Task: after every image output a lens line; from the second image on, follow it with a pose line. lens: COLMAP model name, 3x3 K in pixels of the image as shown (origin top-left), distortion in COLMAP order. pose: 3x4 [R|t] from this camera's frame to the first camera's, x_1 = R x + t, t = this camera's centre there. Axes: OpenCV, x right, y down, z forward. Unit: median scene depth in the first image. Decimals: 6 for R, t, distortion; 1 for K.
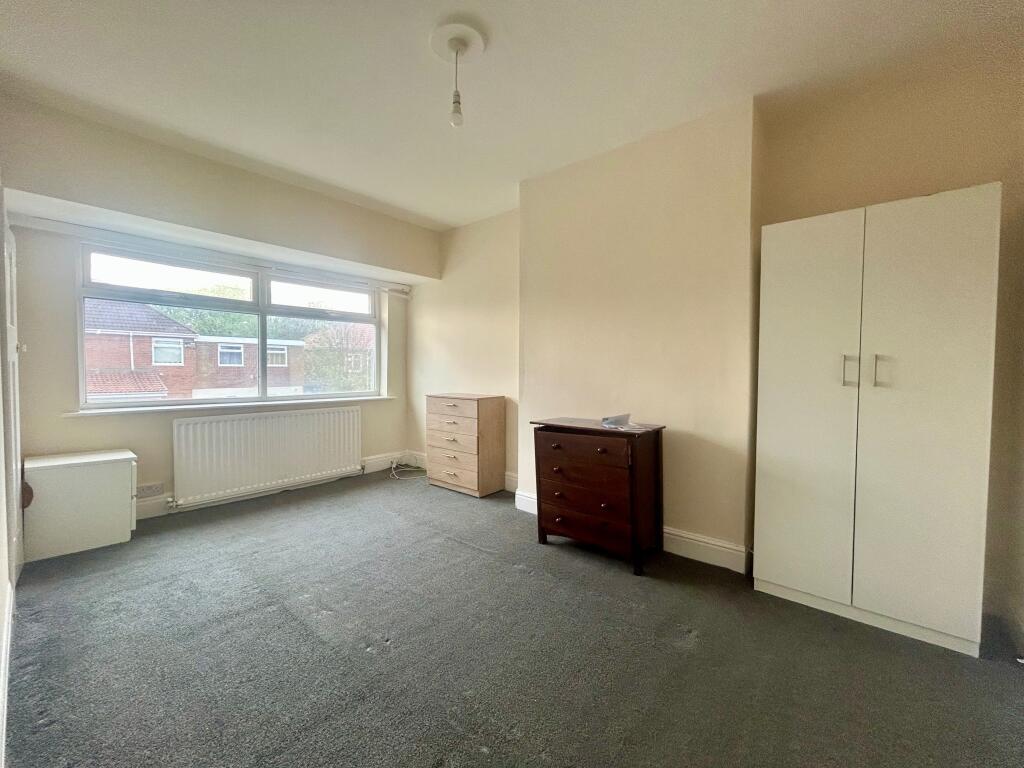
lens RADIAL K [[416.2, 0, 512.0], [0, 416.2, 384.0], [0, 0, 1]] dist [-0.000018, -0.000013]
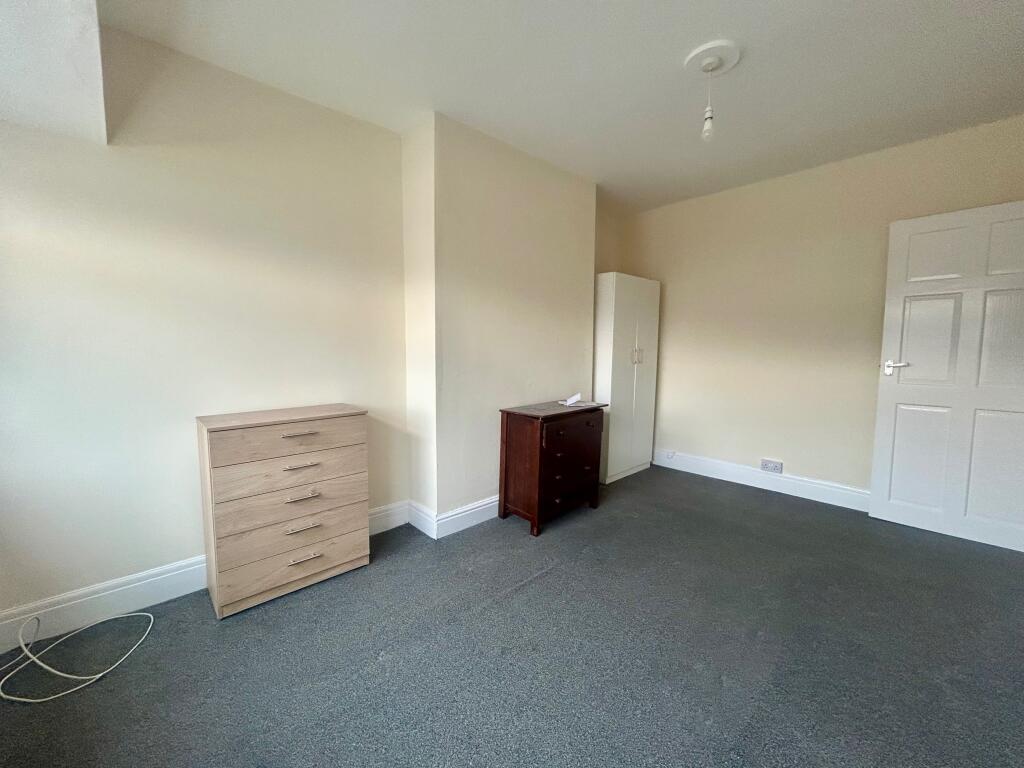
lens RADIAL K [[412.1, 0, 512.0], [0, 412.1, 384.0], [0, 0, 1]] dist [-0.000120, -0.000009]
pose [[0.117778, -0.098714, 0.988121, -0.625545], [0.032050, 0.994906, 0.095571, -0.053974], [-0.992523, 0.020413, 0.120341, 0.670338]]
